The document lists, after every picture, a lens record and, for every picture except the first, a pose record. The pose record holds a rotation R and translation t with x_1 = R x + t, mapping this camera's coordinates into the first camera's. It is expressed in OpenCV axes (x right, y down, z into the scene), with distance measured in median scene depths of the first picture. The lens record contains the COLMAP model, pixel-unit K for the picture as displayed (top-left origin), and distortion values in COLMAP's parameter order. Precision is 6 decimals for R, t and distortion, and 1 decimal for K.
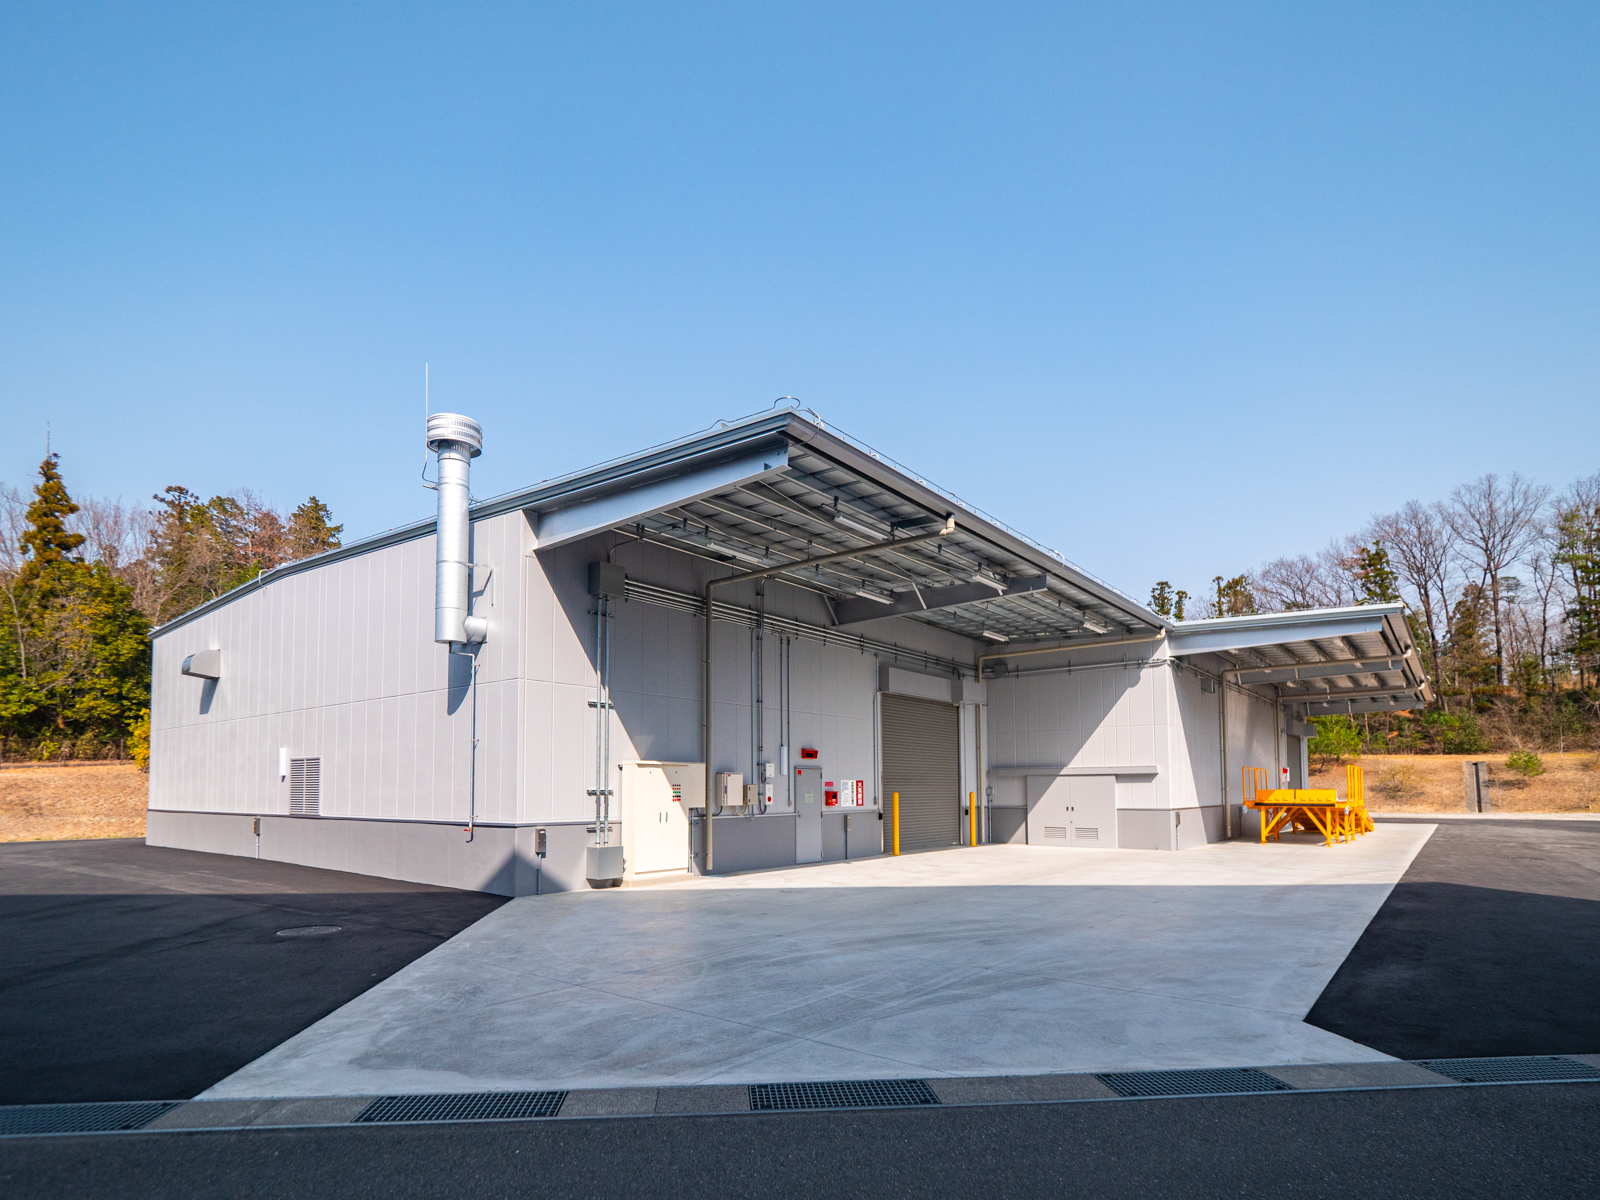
lens RADIAL K [[965.9, 0, 831.6], [0, 965.9, 704.4], [0, 0, 1]] dist [0.003328, 0.001408]
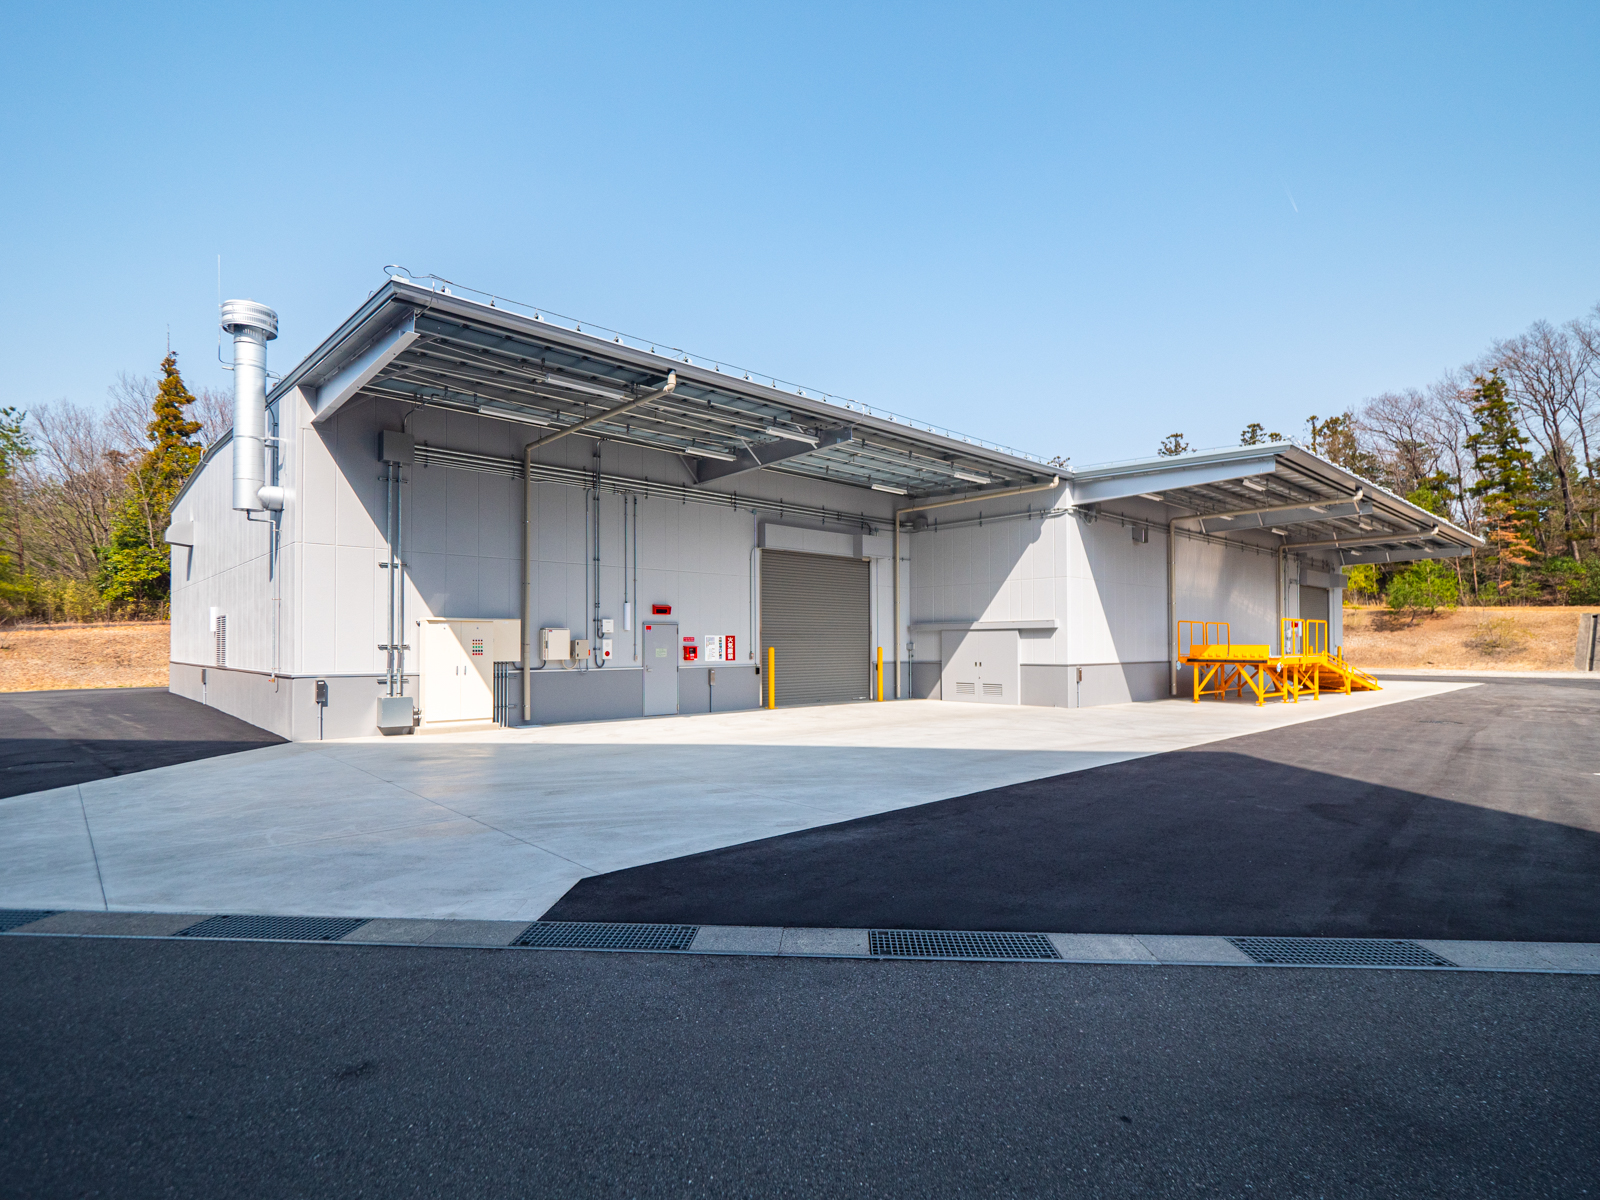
lens RADIAL K [[950.0, 0, 800.0], [0, 950.0, 600.0], [0, 0, 1]] dist [0.002719, -0.000086]
pose [[0.984009, -0.007929, -0.177941, 0.244490], [0.015157, 0.999113, 0.039296, 0.002629], [0.177472, -0.041365, 0.983256, 0.026790]]
